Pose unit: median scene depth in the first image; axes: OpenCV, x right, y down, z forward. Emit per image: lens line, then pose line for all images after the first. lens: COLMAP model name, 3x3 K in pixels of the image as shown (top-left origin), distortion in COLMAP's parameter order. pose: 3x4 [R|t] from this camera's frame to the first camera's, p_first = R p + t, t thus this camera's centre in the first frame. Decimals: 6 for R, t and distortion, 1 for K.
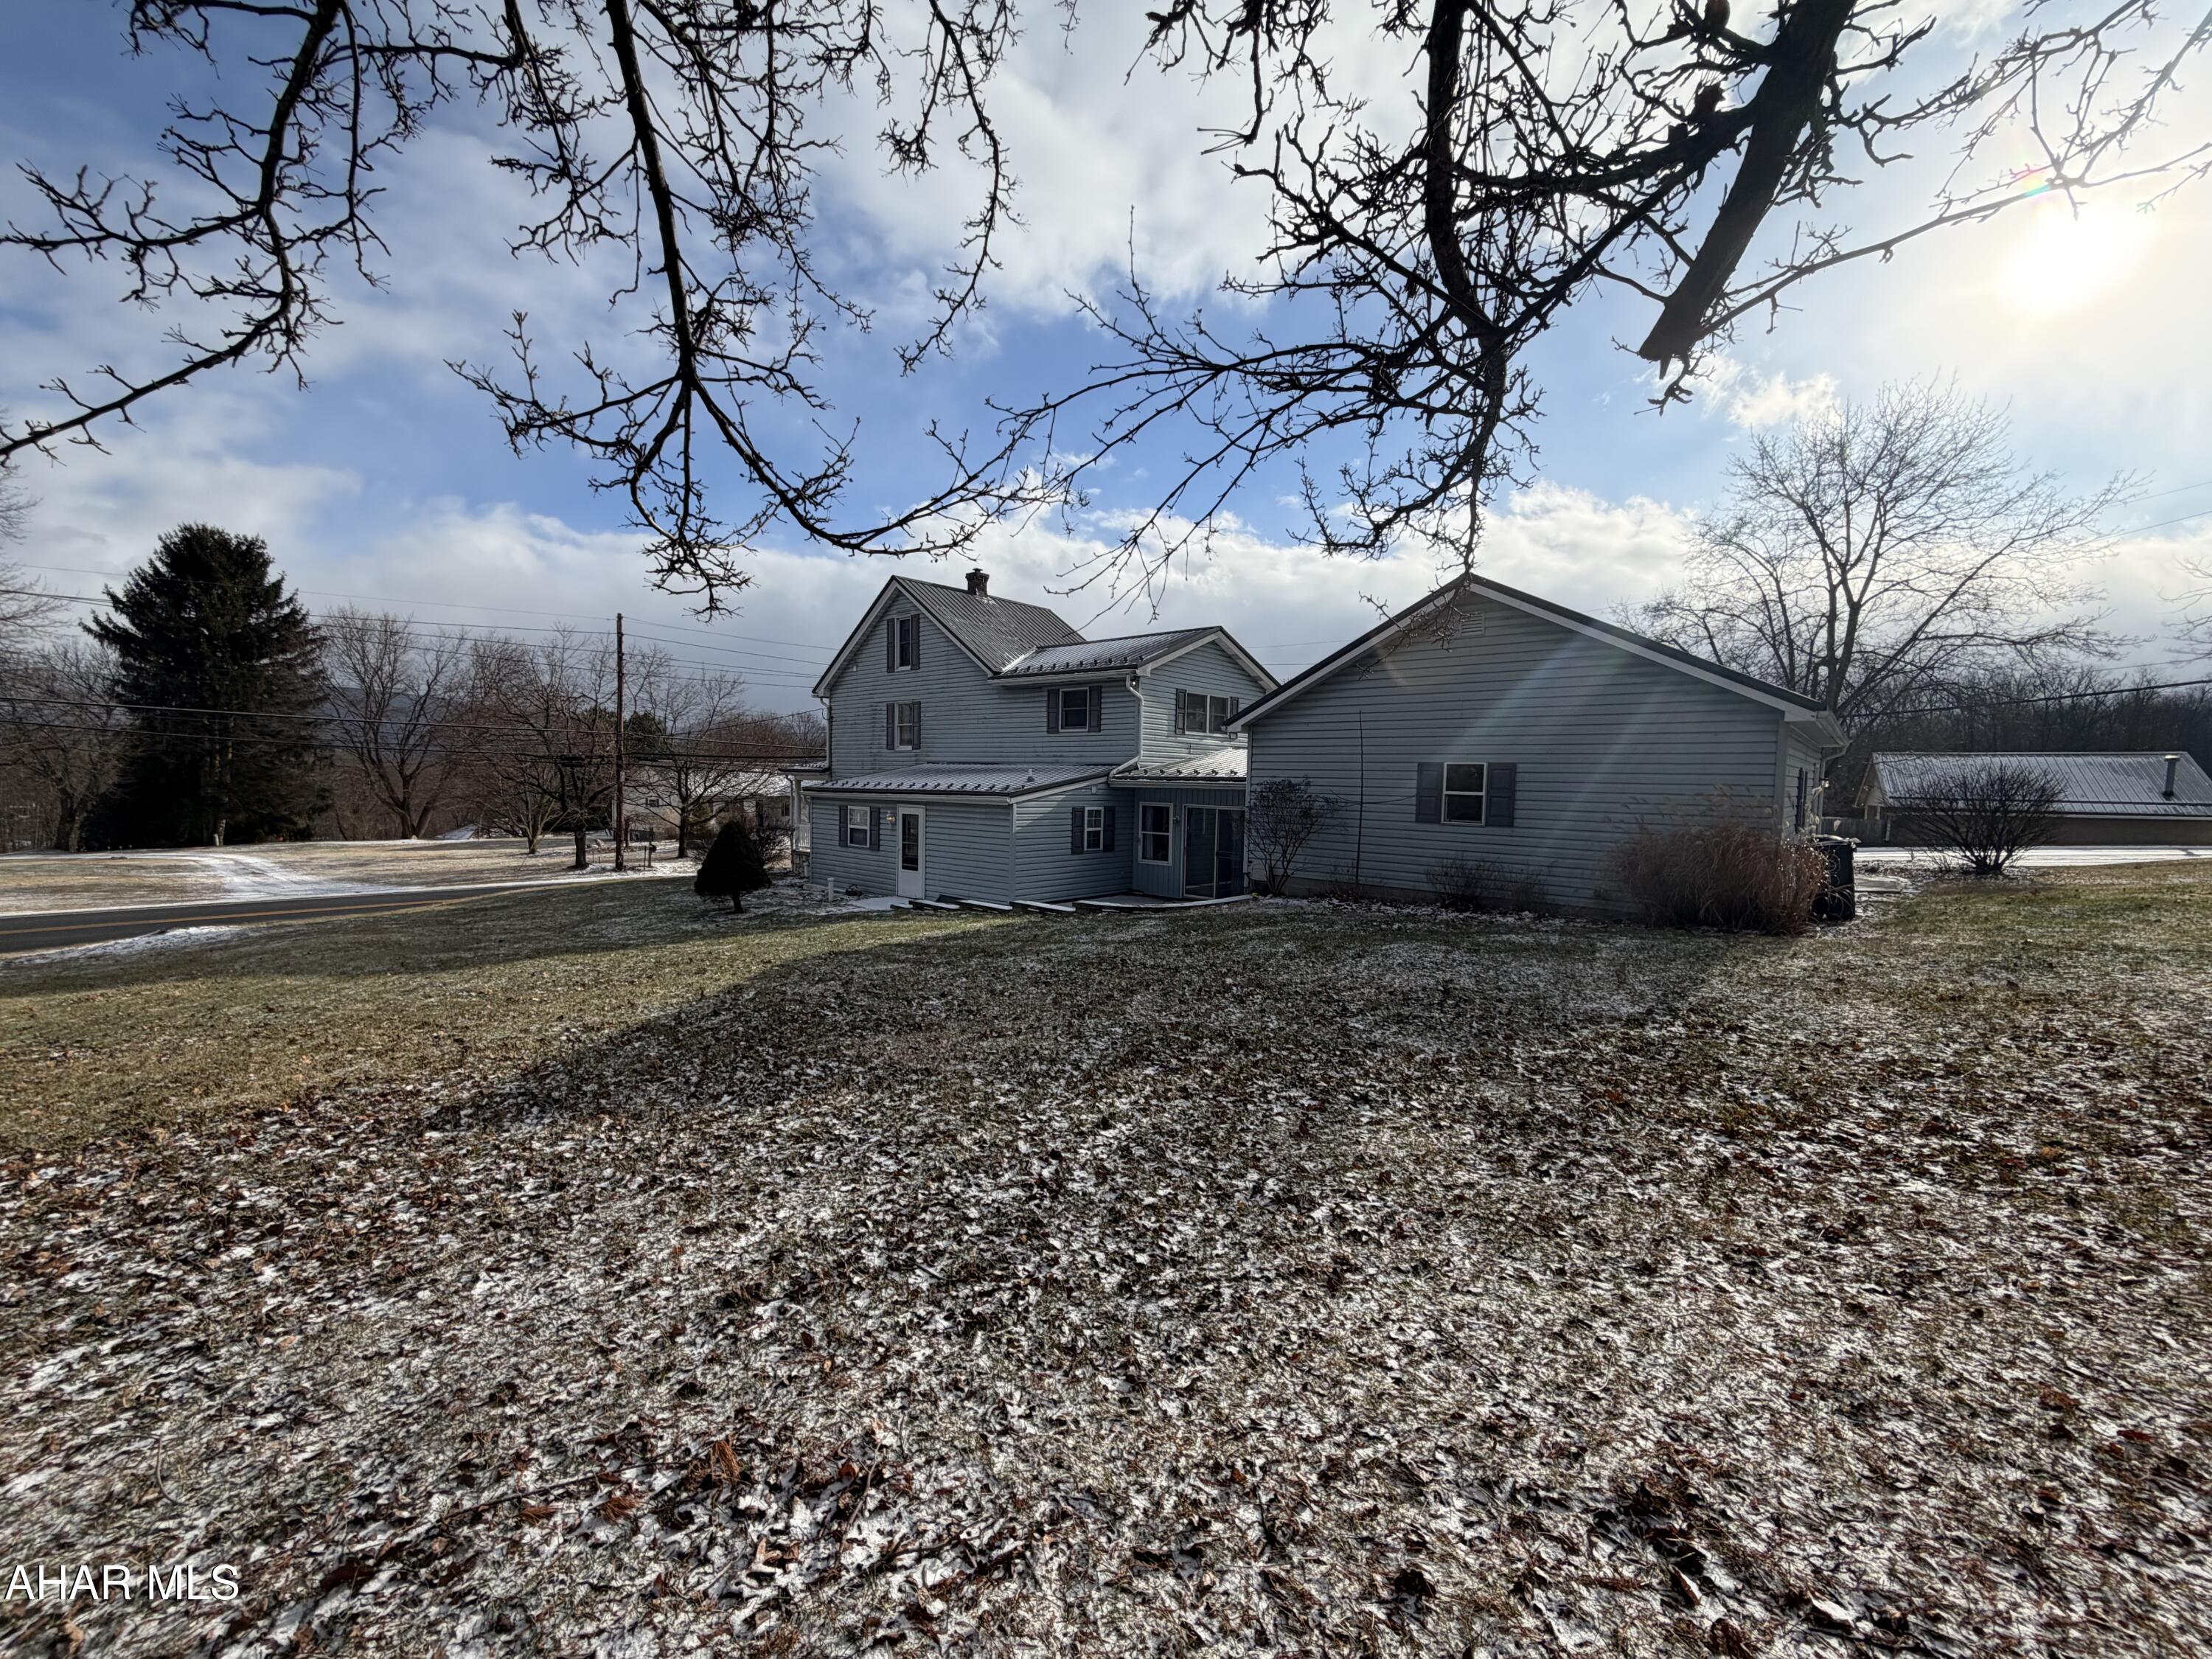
lens RADIAL K [[881.0, 0, 1098.8], [0, 881.0, 830.3], [0, 0, 1]] dist [0.015255, -0.000120]
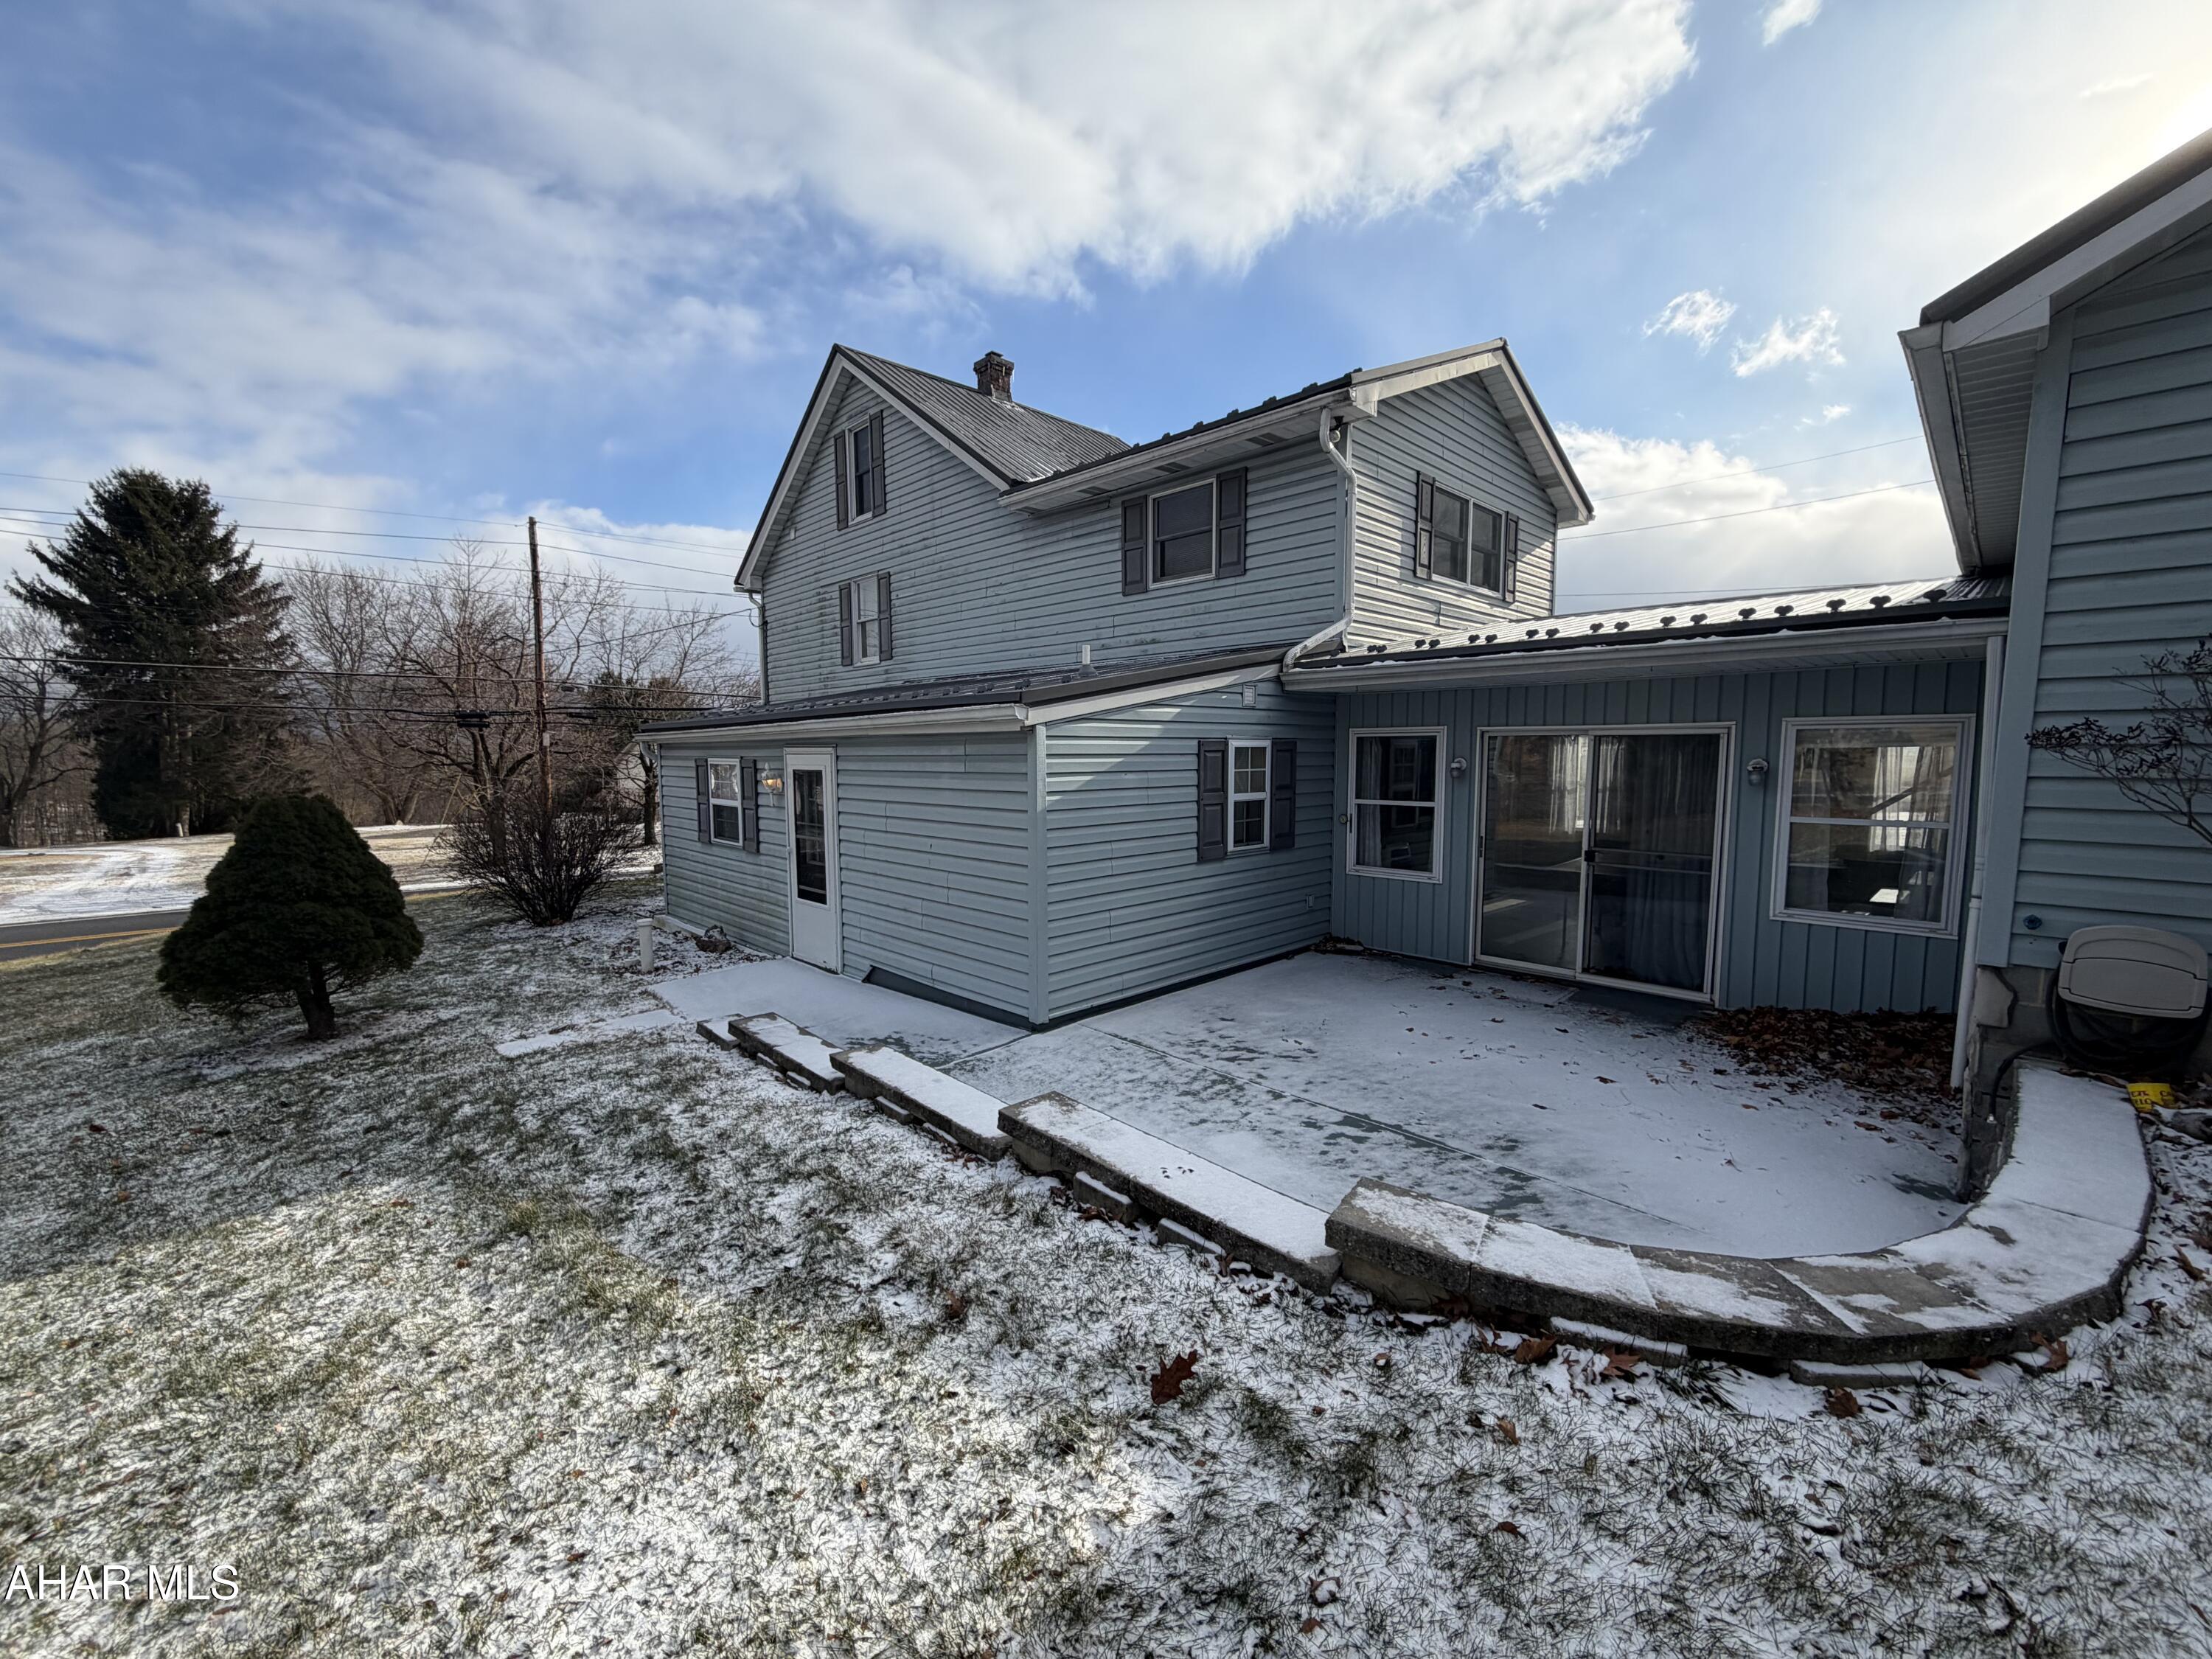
lens RADIAL K [[881.0, 0, 1098.8], [0, 881.0, 830.3], [0, 0, 1]] dist [0.015255, -0.000120]
pose [[0.997003, -0.020193, -0.074685, -0.027632], [0.022900, 0.999105, 0.035567, -0.000950], [0.073900, -0.037170, 0.996573, 0.370423]]
